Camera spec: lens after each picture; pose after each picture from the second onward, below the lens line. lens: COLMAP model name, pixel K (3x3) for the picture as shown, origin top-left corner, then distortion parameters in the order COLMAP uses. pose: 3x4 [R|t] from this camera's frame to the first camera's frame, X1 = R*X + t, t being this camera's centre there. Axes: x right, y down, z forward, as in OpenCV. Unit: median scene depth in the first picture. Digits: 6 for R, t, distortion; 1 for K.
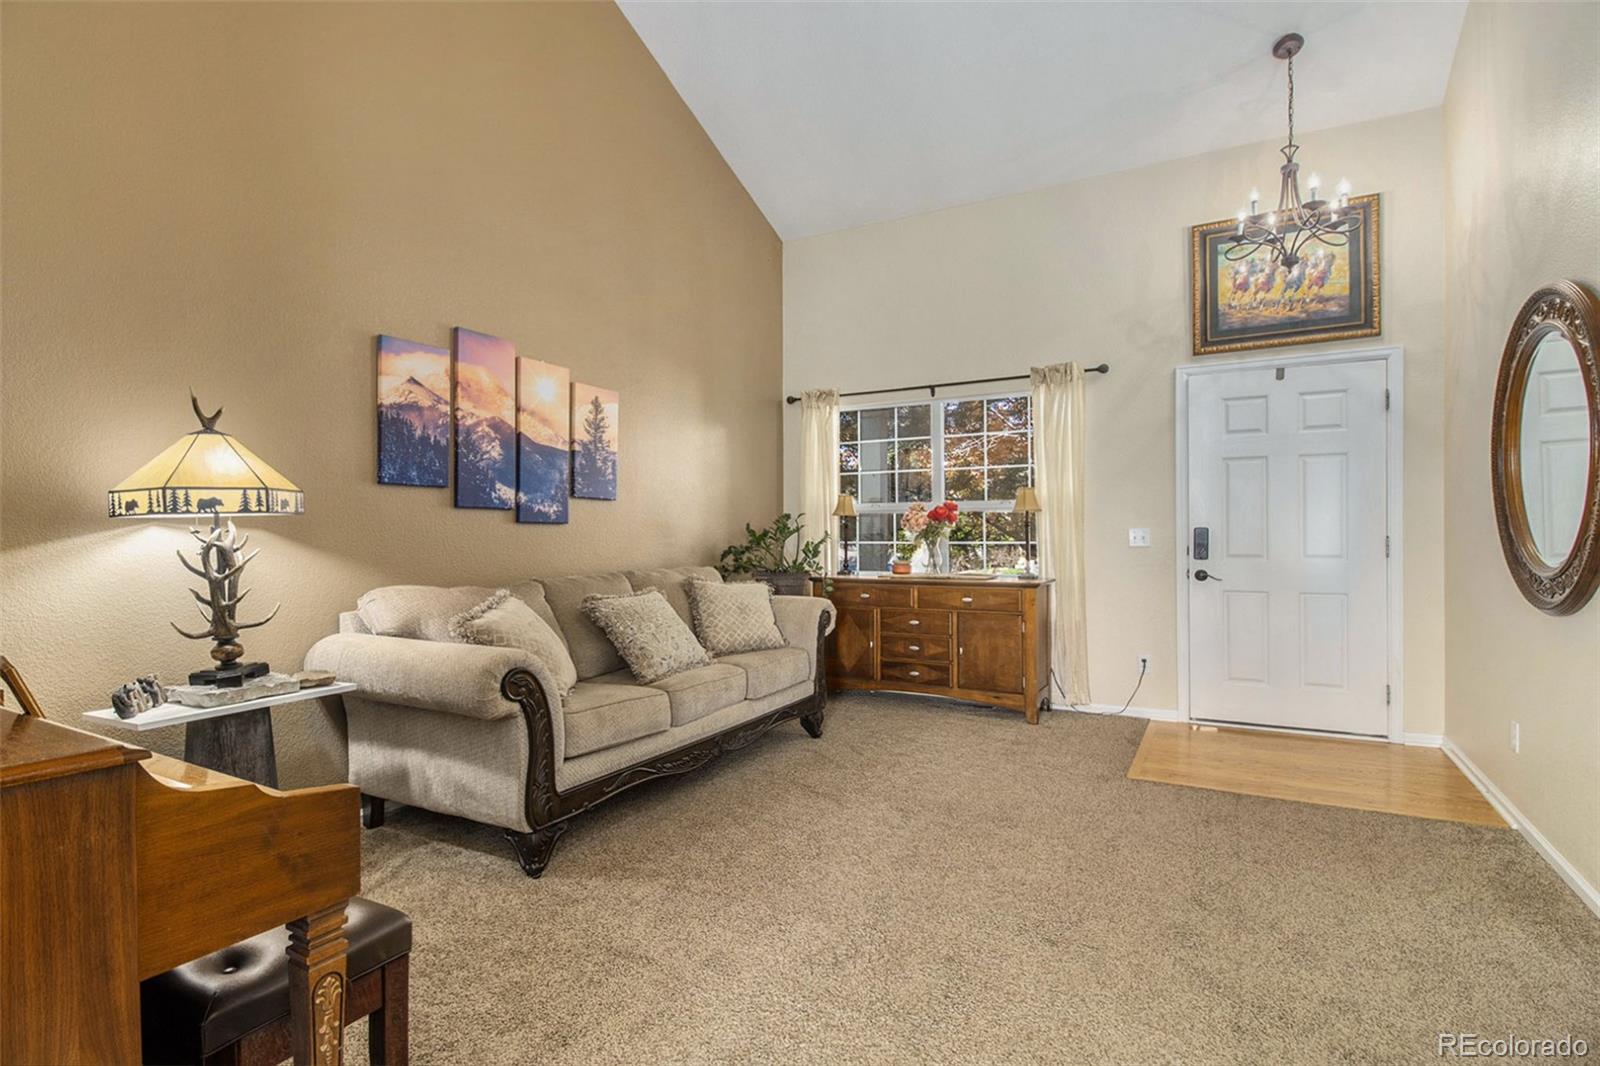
lens RADIAL K [[771.2, 0, 808.1], [0, 771.2, 541.9], [0, 0, 1]] dist [-0.033451, -0.005540]
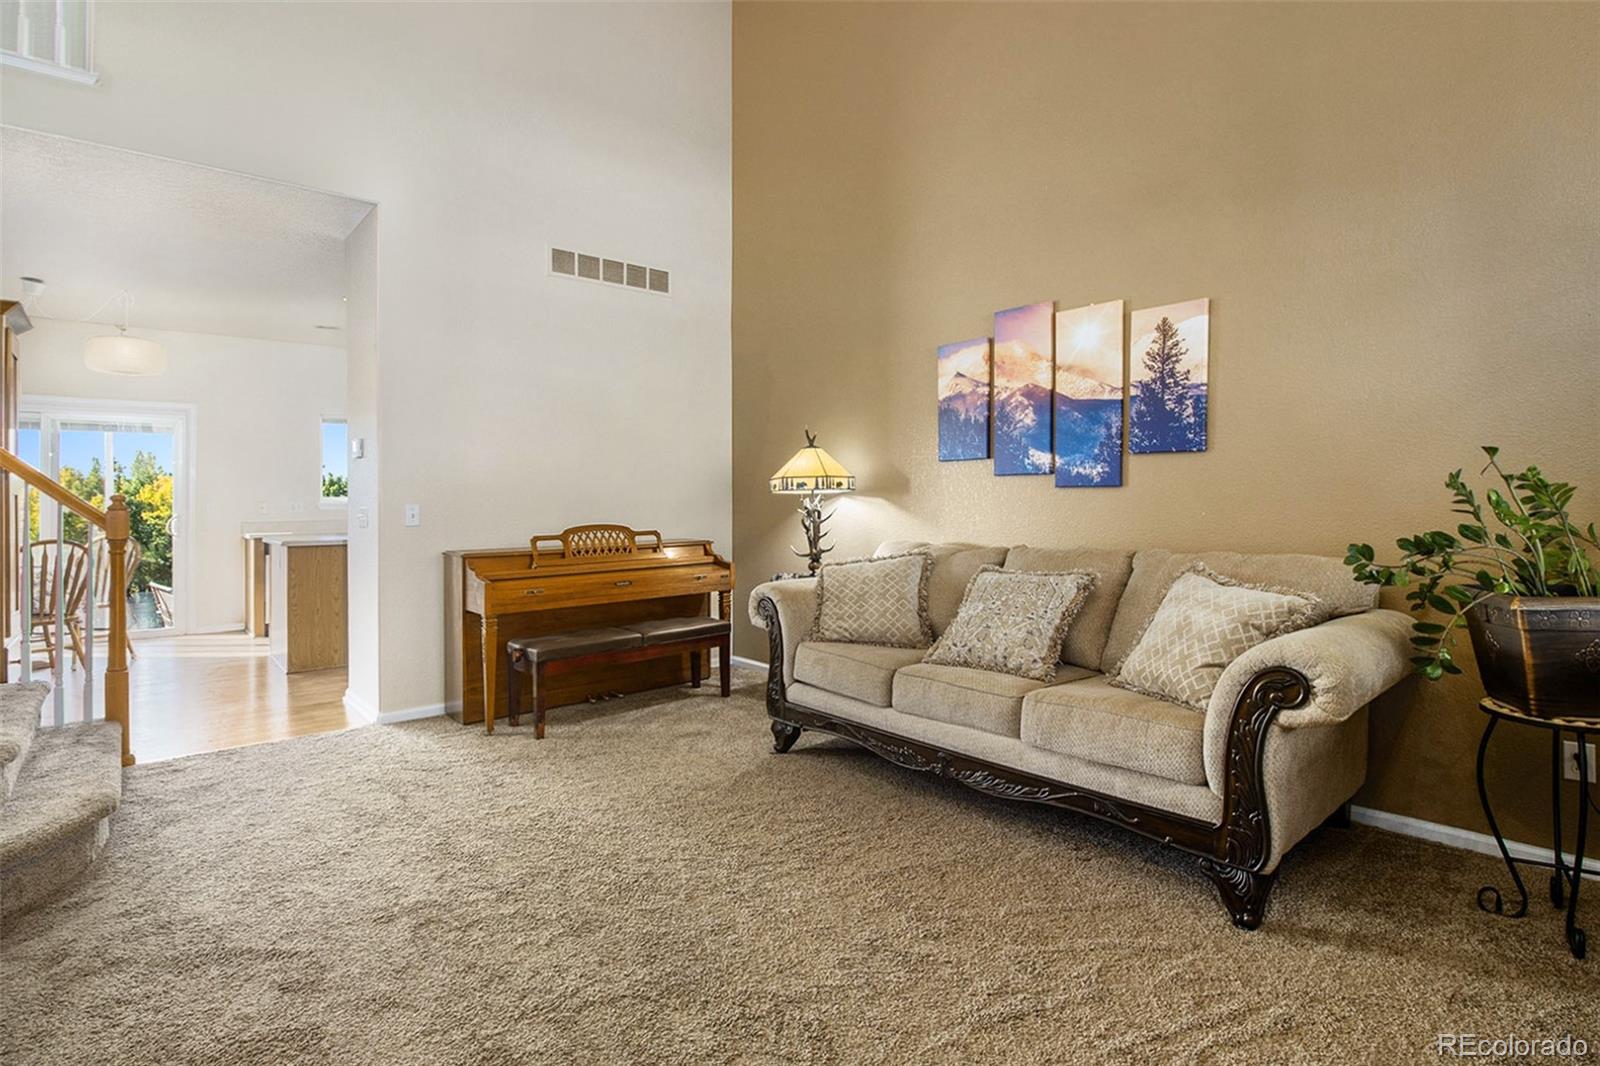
lens RADIAL K [[771.2, 0, 844.2], [0, 771.2, 503.6], [0, 0, 1]] dist [-0.033451, -0.005540]
pose [[-0.323449, 0.005998, -0.946226, 0.636118], [-0.000620, 0.999978, 0.006551, -0.011503], [0.946245, 0.002706, -0.323439, 1.098560]]
